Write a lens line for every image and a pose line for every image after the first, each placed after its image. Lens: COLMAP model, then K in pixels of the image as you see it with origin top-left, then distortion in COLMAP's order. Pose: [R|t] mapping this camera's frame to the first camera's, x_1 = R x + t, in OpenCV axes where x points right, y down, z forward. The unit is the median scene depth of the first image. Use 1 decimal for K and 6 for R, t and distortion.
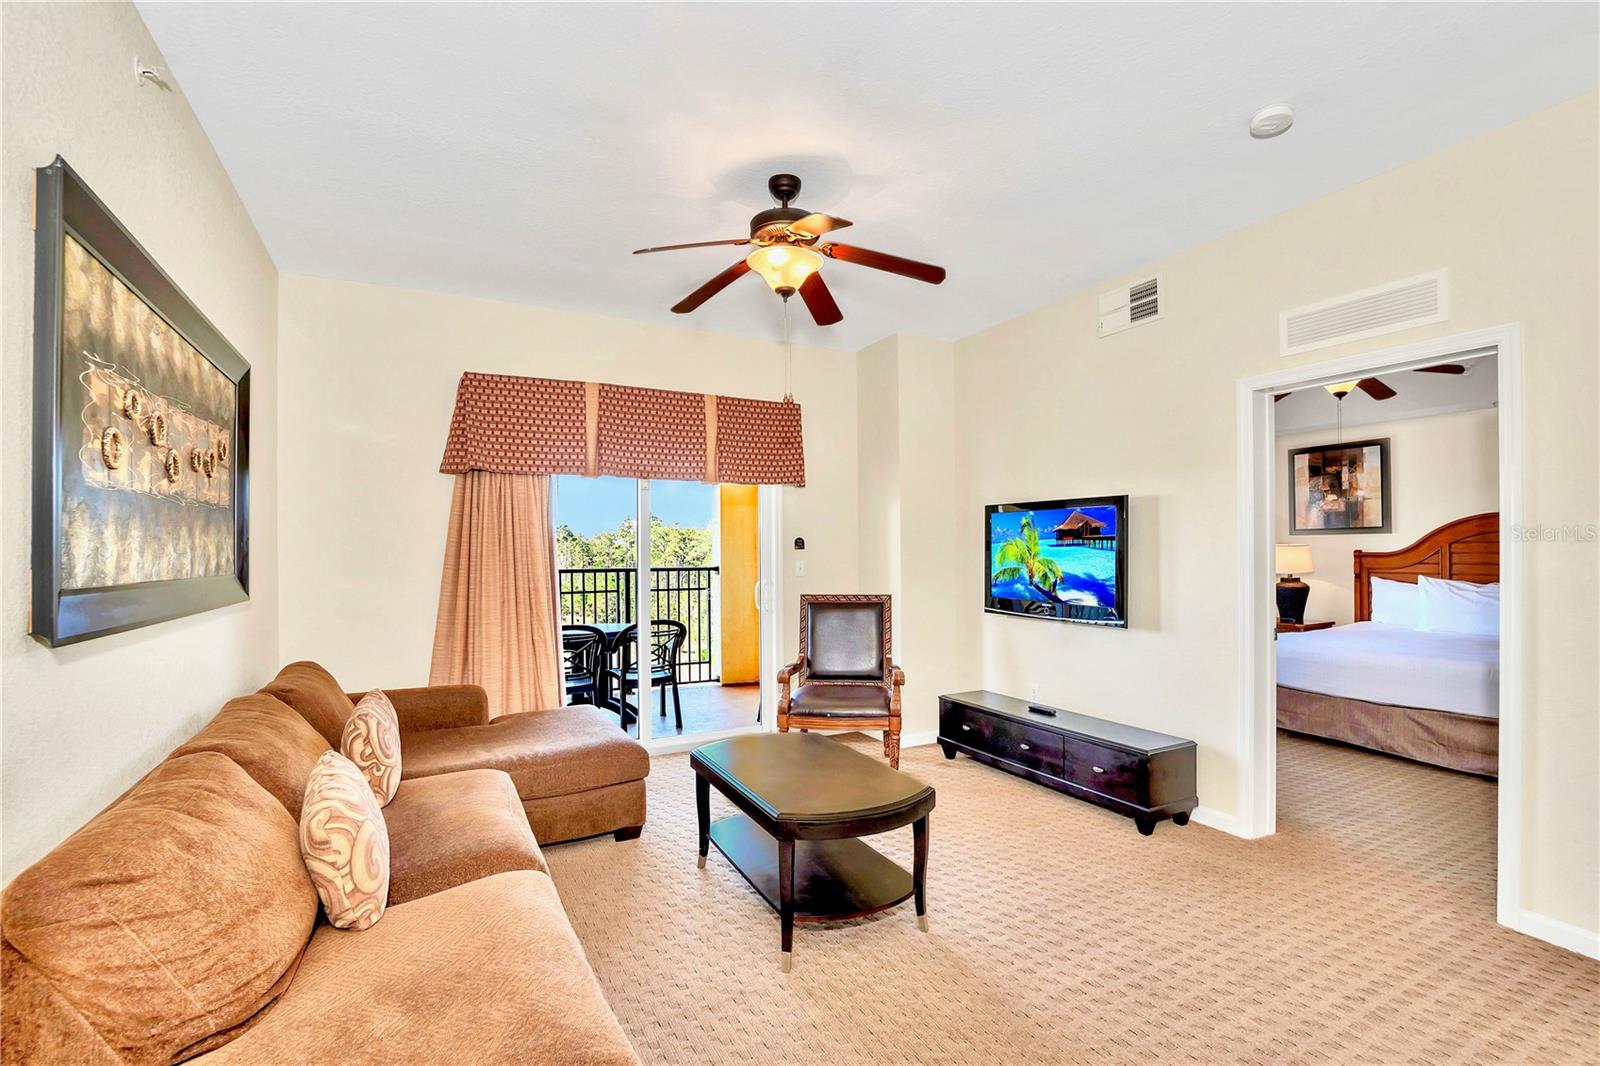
lens RADIAL K [[737.8, 0, 797.4], [0, 737.8, 543.9], [0, 0, 1]] dist [-0.003896, 0.000419]
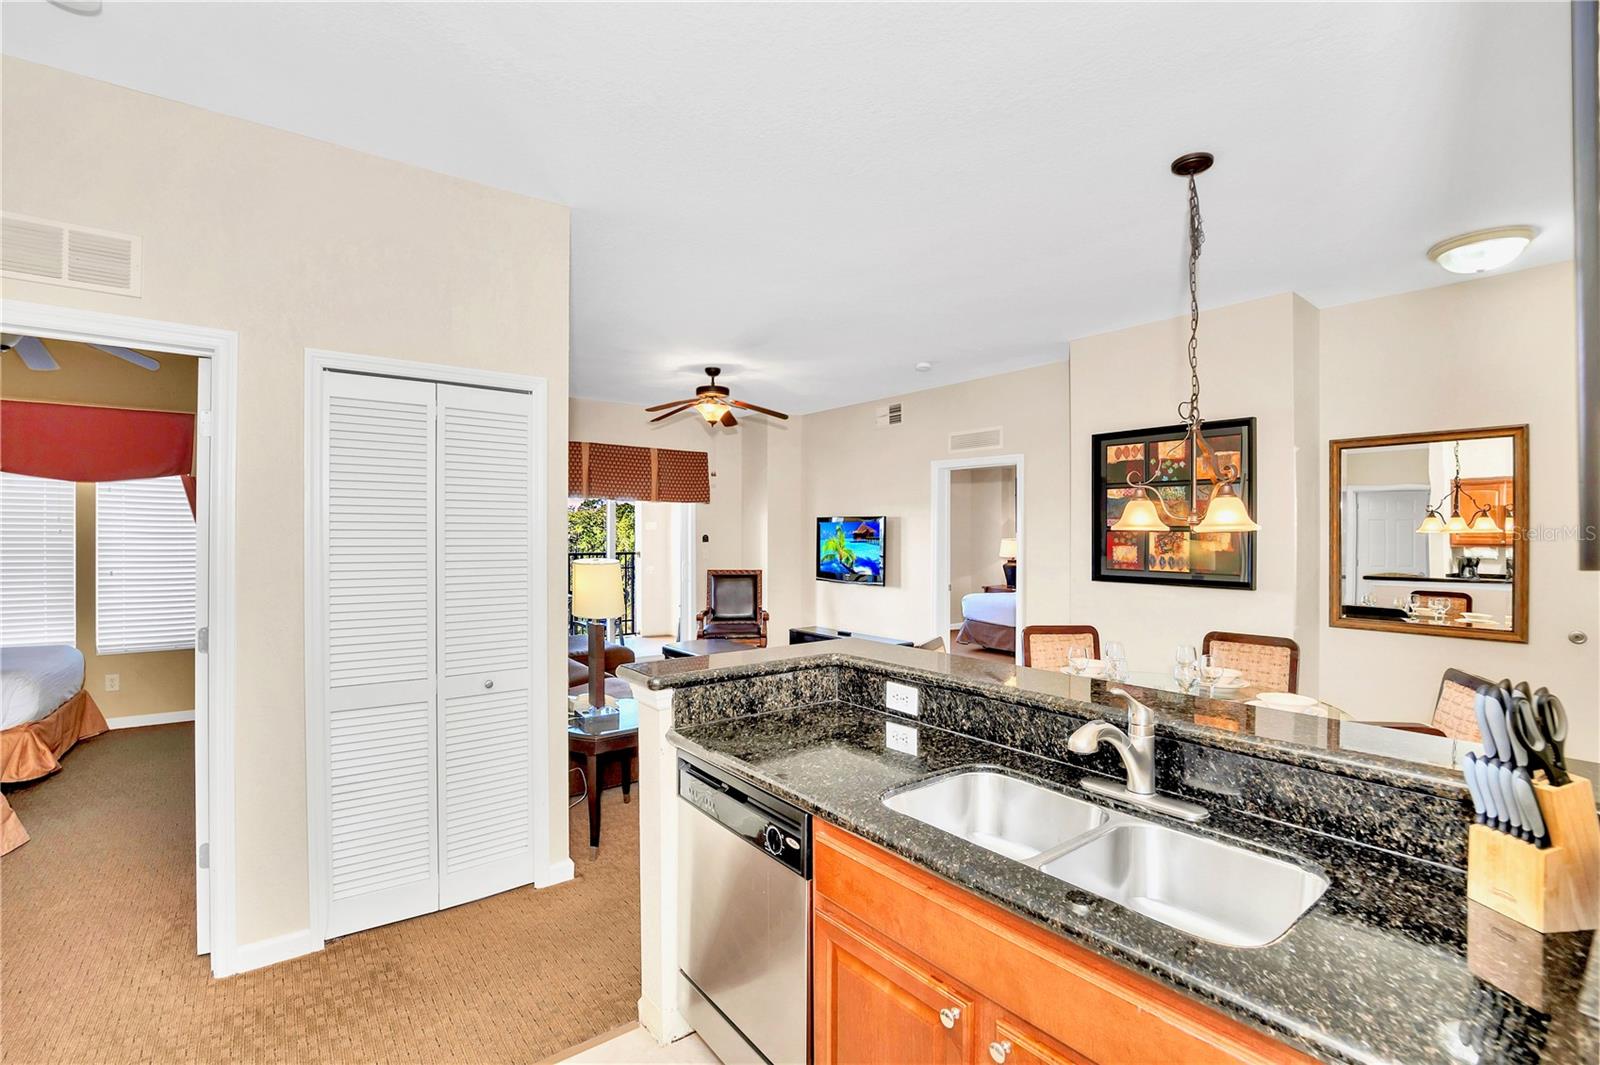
lens RADIAL K [[774.5, 0, 800.0], [0, 774.5, 532.5], [0, 0, 1]] dist [-0.045724, 0.000358]
pose [[0.984187, 0.005117, 0.177056, -0.112487], [-0.007173, 0.999914, 0.010971, -0.040779], [-0.176985, -0.012068, 0.984140, -0.844863]]
